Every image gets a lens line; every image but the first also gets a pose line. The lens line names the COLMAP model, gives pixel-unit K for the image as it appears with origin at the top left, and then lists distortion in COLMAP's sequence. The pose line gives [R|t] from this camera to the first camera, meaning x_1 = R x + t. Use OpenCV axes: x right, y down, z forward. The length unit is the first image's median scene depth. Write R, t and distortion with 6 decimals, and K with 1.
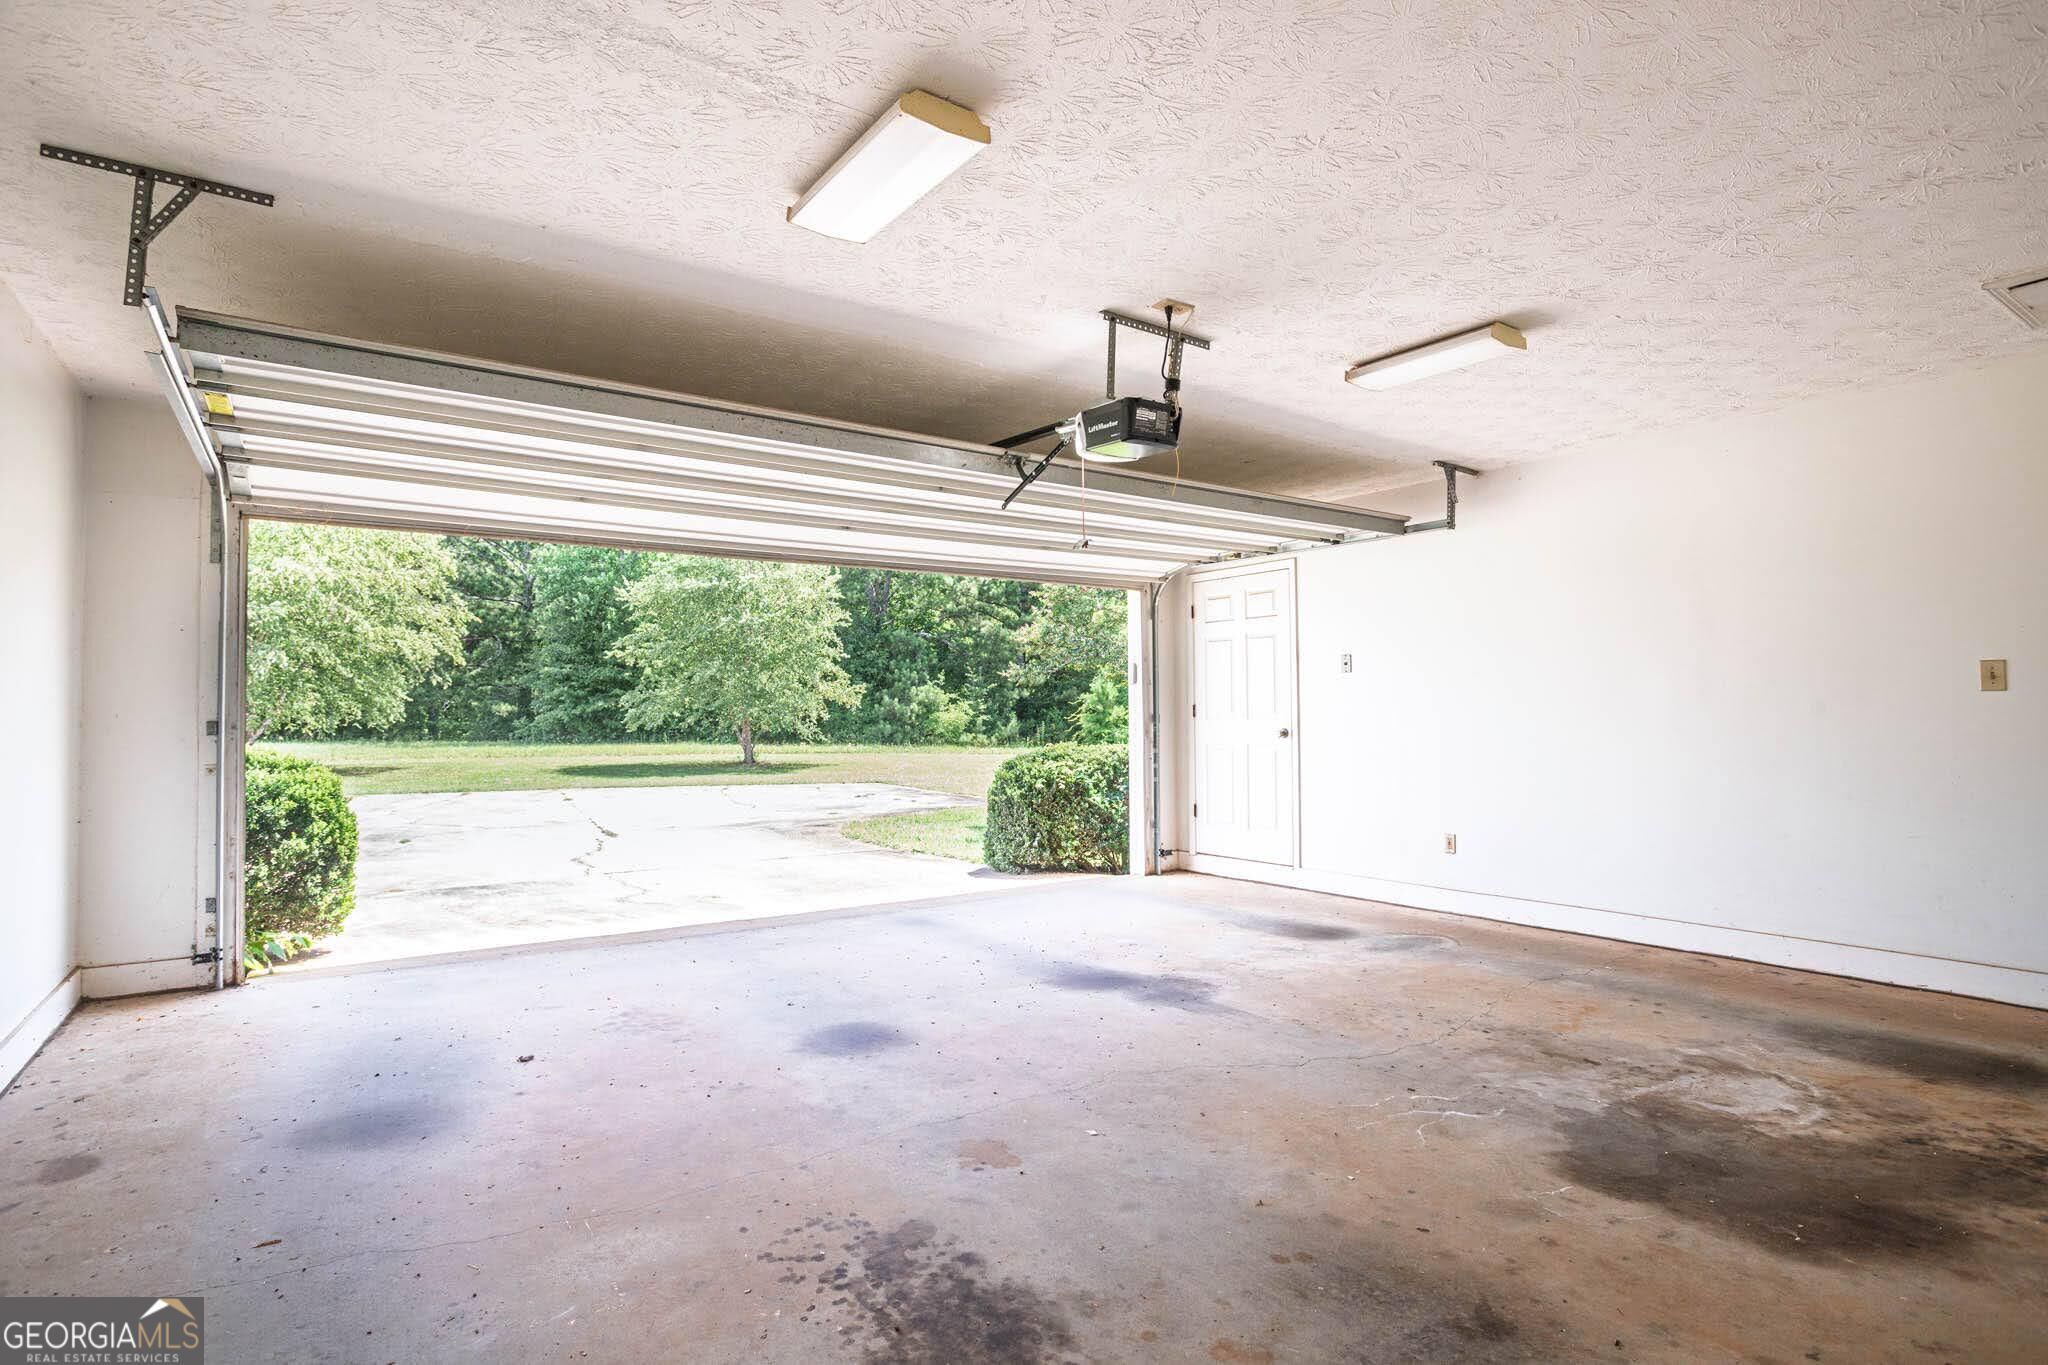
lens RADIAL K [[1038.5, 0, 1033.9], [0, 1038.5, 675.2], [0, 0, 1]] dist [-0.069259, 0.025711]
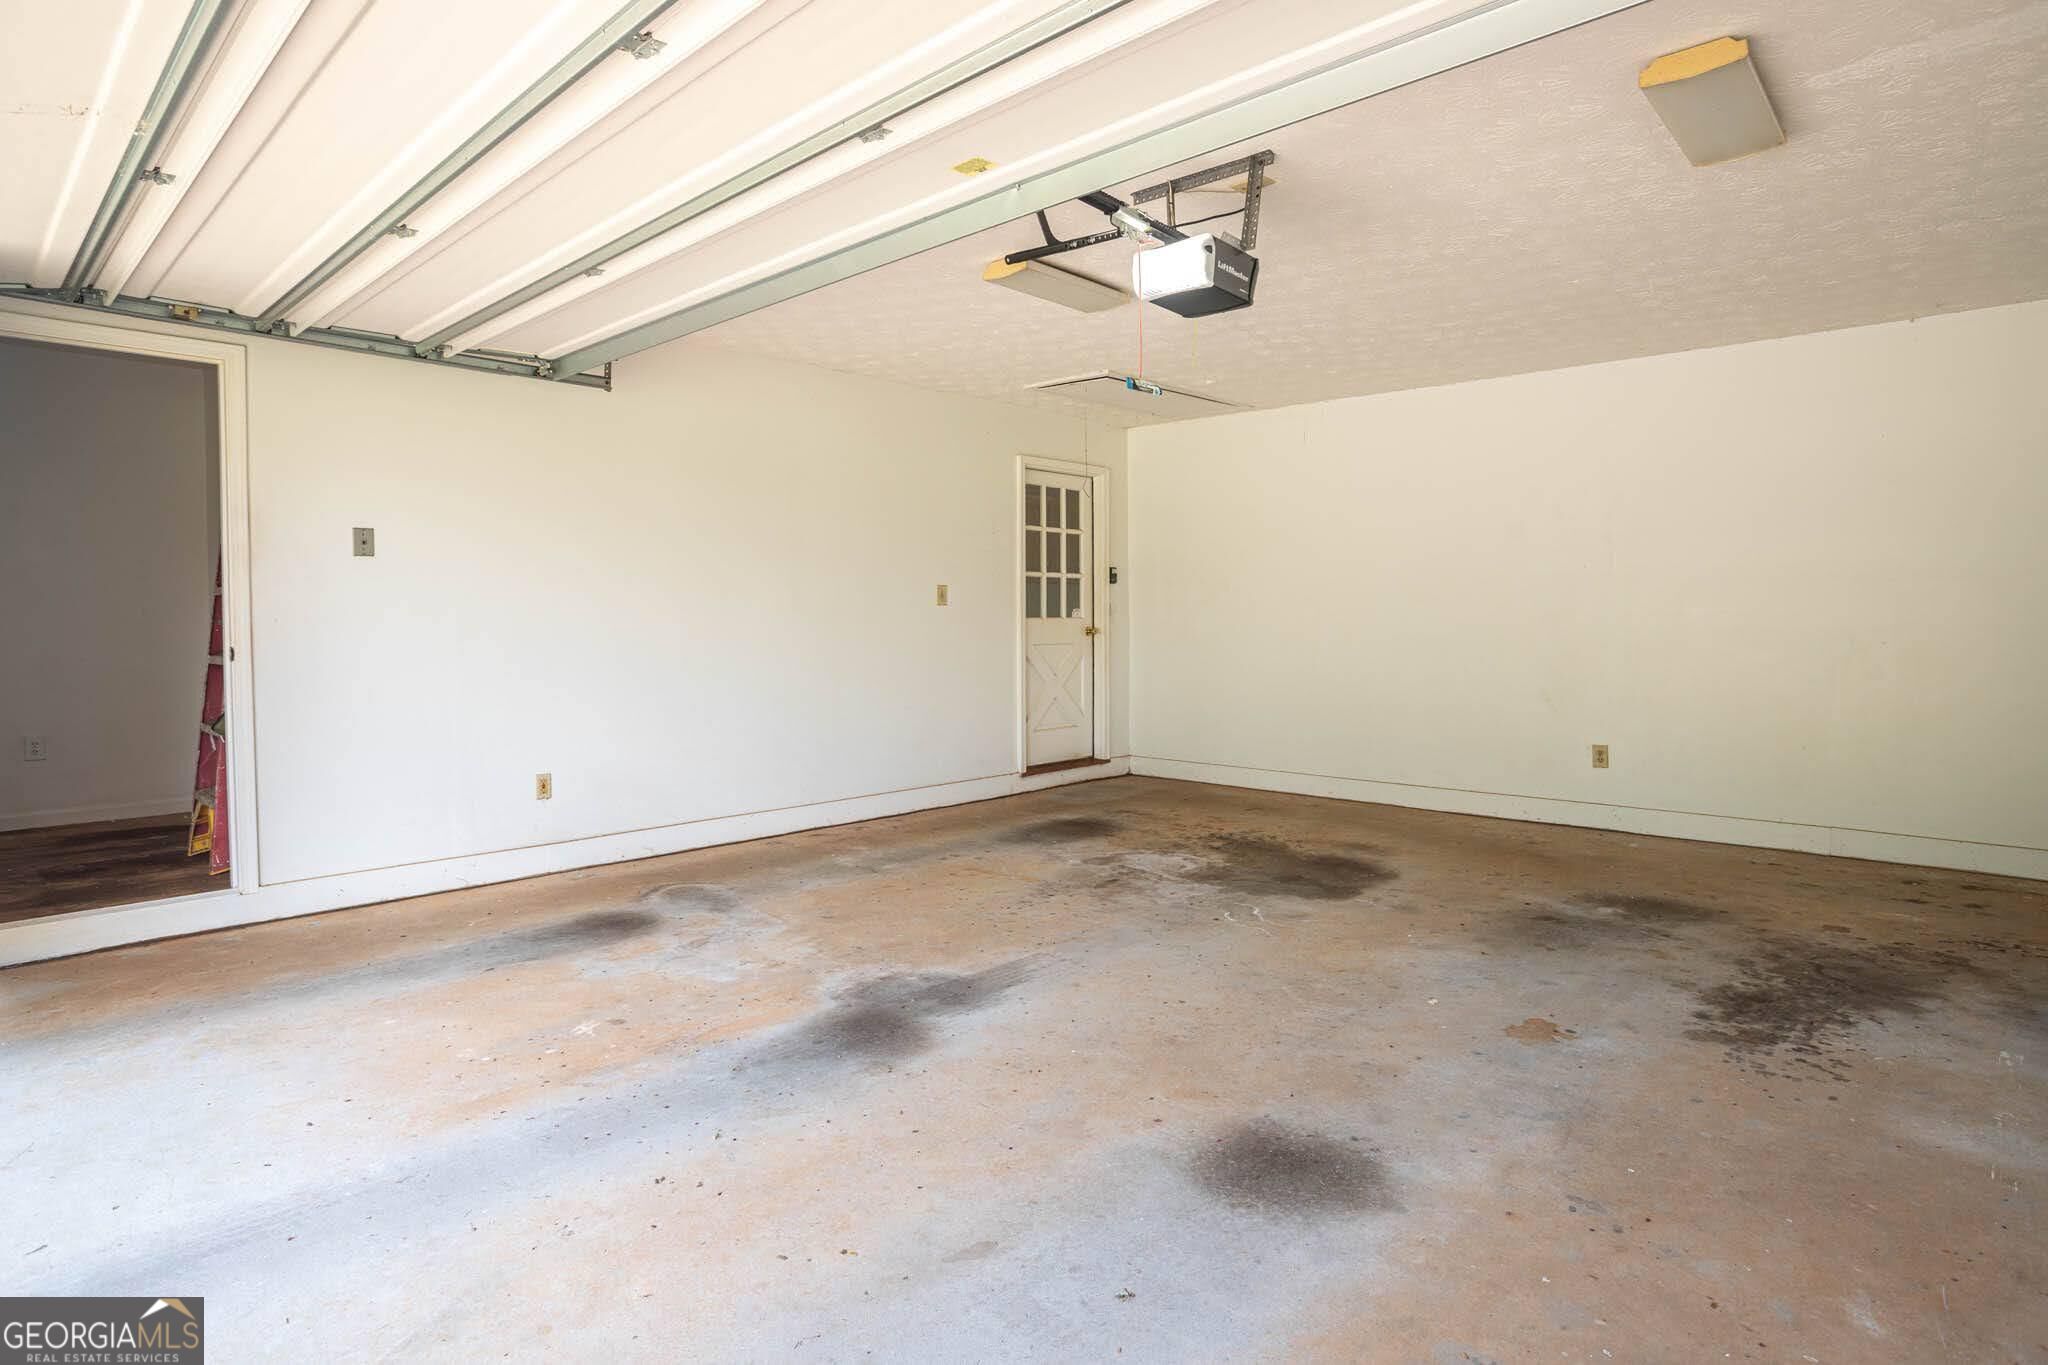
lens RADIAL K [[1038.5, 0, 1033.9], [0, 1038.5, 675.2], [0, 0, 1]] dist [-0.069259, 0.025711]
pose [[-0.185154, -0.044288, 0.981711, -1.161082], [-0.031393, 0.998741, 0.039135, 0.091800], [-0.982208, -0.023573, -0.186312, 2.071272]]
